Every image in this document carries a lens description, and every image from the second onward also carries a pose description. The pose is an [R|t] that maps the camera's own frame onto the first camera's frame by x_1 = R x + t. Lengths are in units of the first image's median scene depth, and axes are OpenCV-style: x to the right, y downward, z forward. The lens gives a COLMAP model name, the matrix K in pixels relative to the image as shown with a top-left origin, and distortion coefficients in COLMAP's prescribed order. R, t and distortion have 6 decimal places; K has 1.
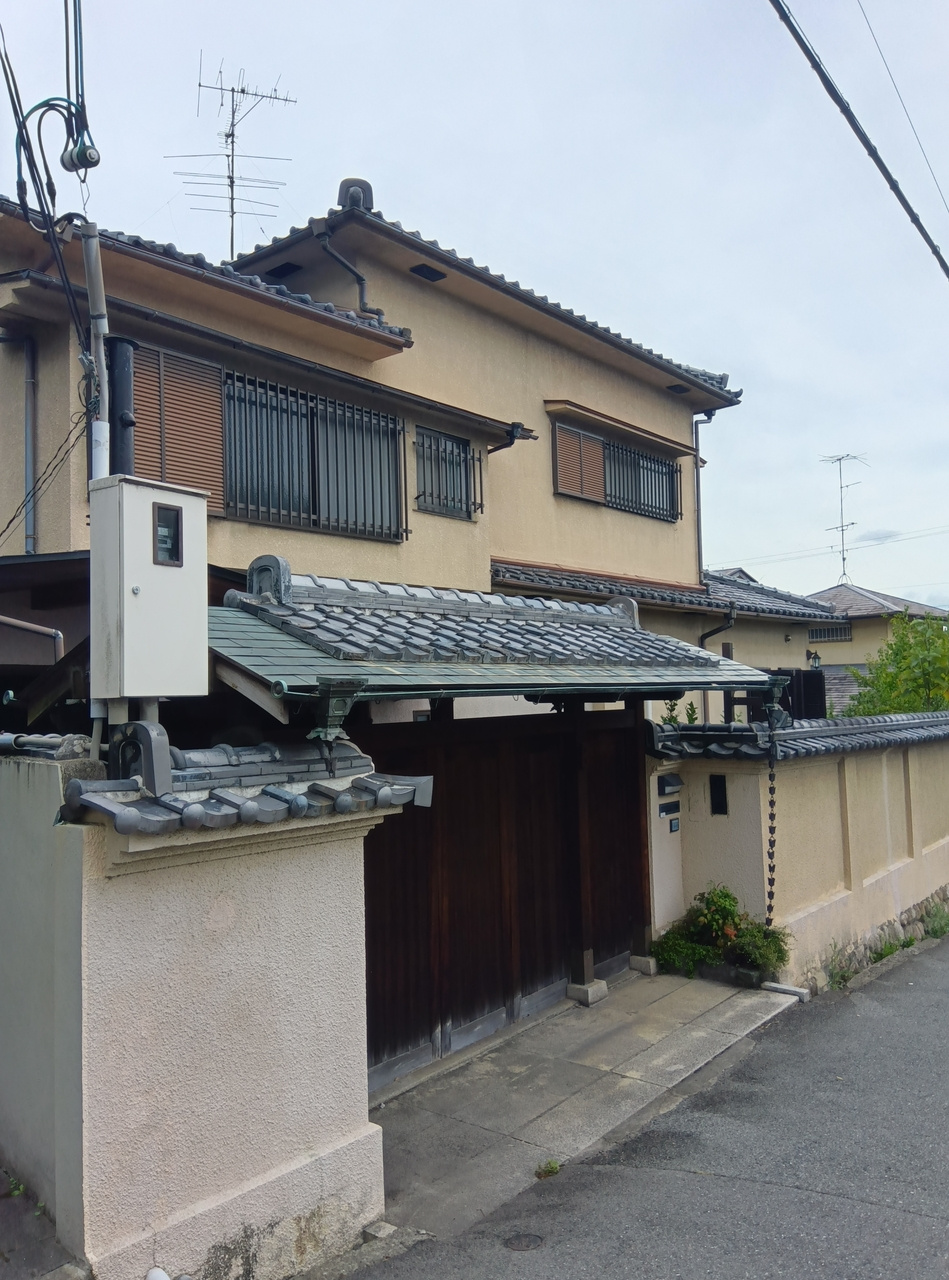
lens RADIAL K [[1036.3, 0, 480.4], [0, 1036.3, 625.2], [0, 0, 1]] dist [0.058603, -0.006127]
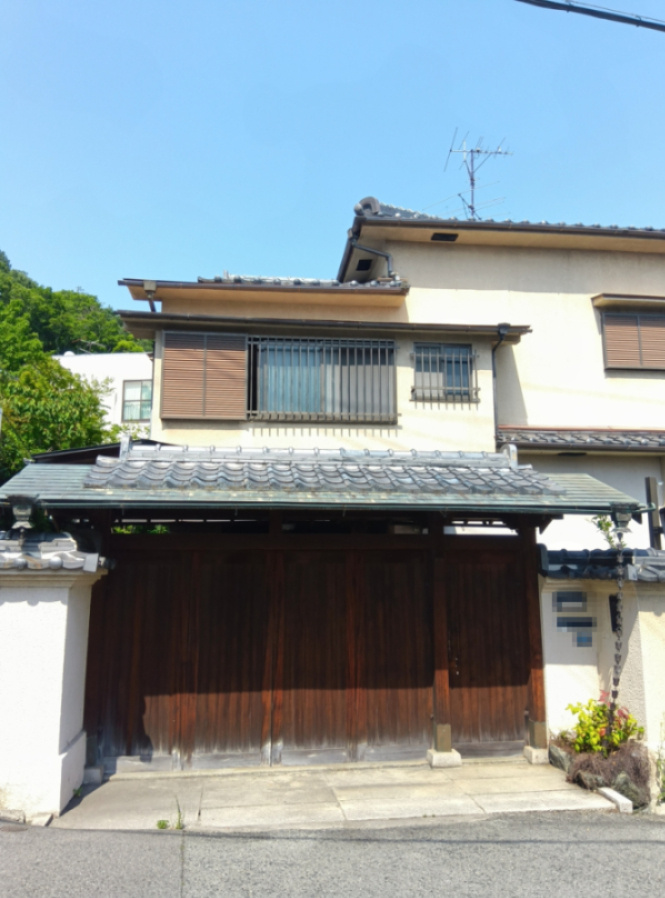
lens RADIAL K [[697.9, 0, 328.0], [0, 697.9, 449.3], [0, 0, 1]] dist [0.133580, -0.178056]
pose [[0.714310, -0.096689, -0.693118, 0.725215], [0.027552, 0.993527, -0.110200, 0.084641], [0.699287, 0.059620, 0.712350, 0.315606]]
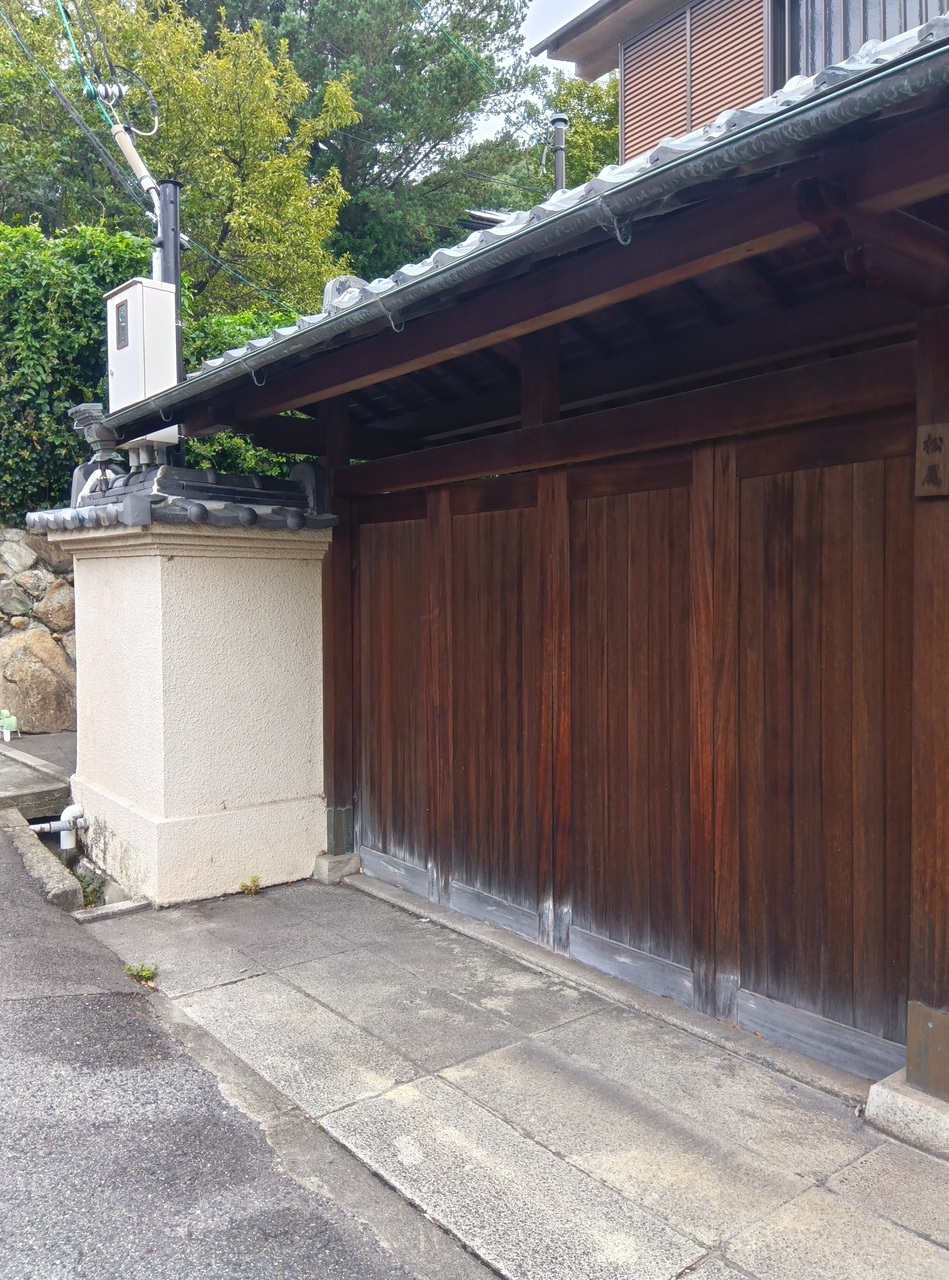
lens RADIAL K [[994.8, 0, 468.1], [0, 994.8, 640.4], [0, 0, 1]] dist [0.133580, -0.178056]
pose [[-0.267961, 0.064791, -0.961249, 0.541400], [0.071588, 0.996317, 0.047199, 0.185240], [0.960766, -0.056167, -0.271613, 1.094300]]
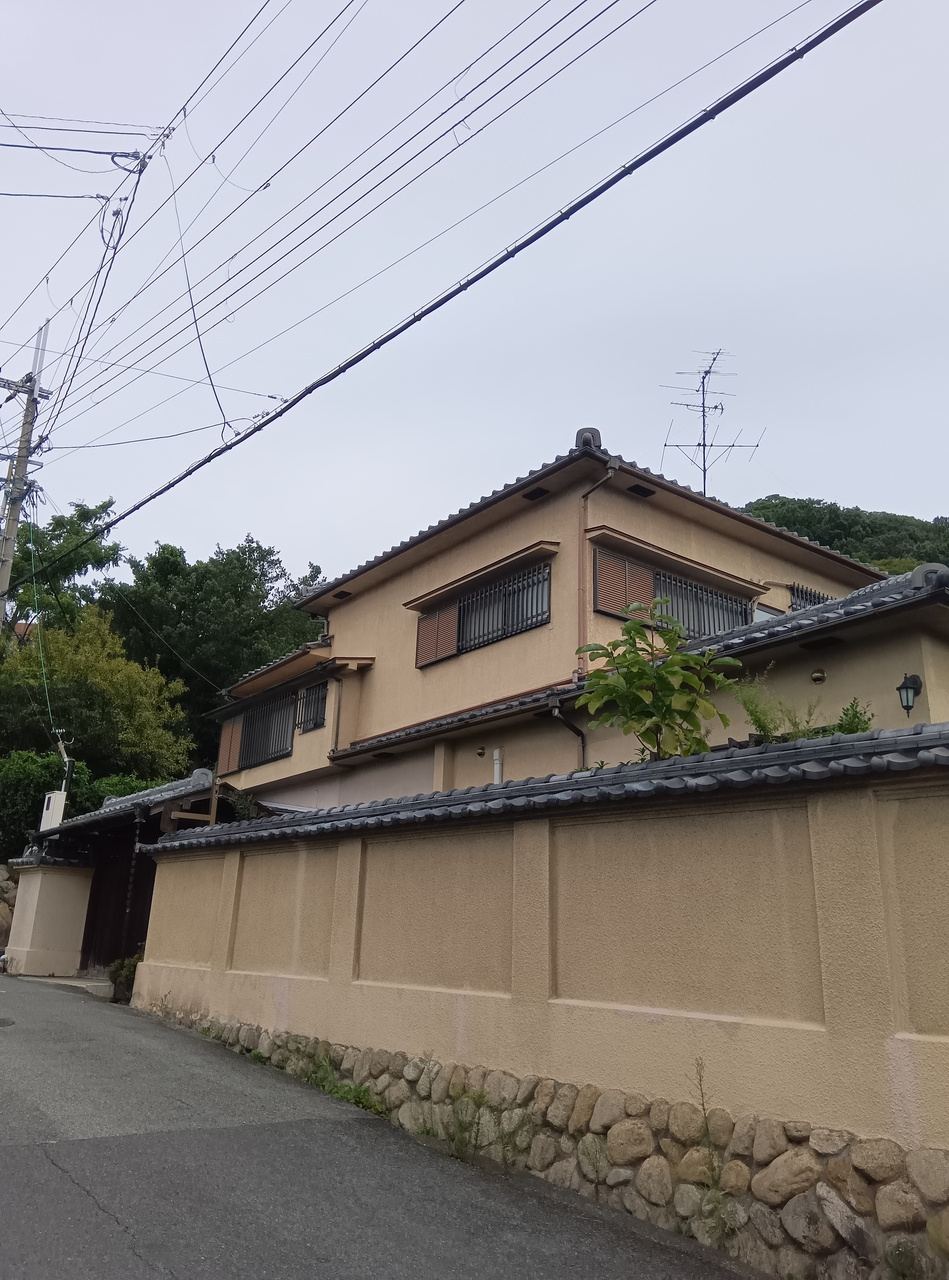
lens RADIAL K [[994.8, 0, 468.1], [0, 994.8, 640.4], [0, 0, 1]] dist [0.133580, -0.178056]
pose [[-0.258976, -0.277927, -0.925034, 2.143845], [0.030659, 0.954859, -0.295472, 0.370521], [0.965397, -0.104880, -0.238765, 2.386971]]
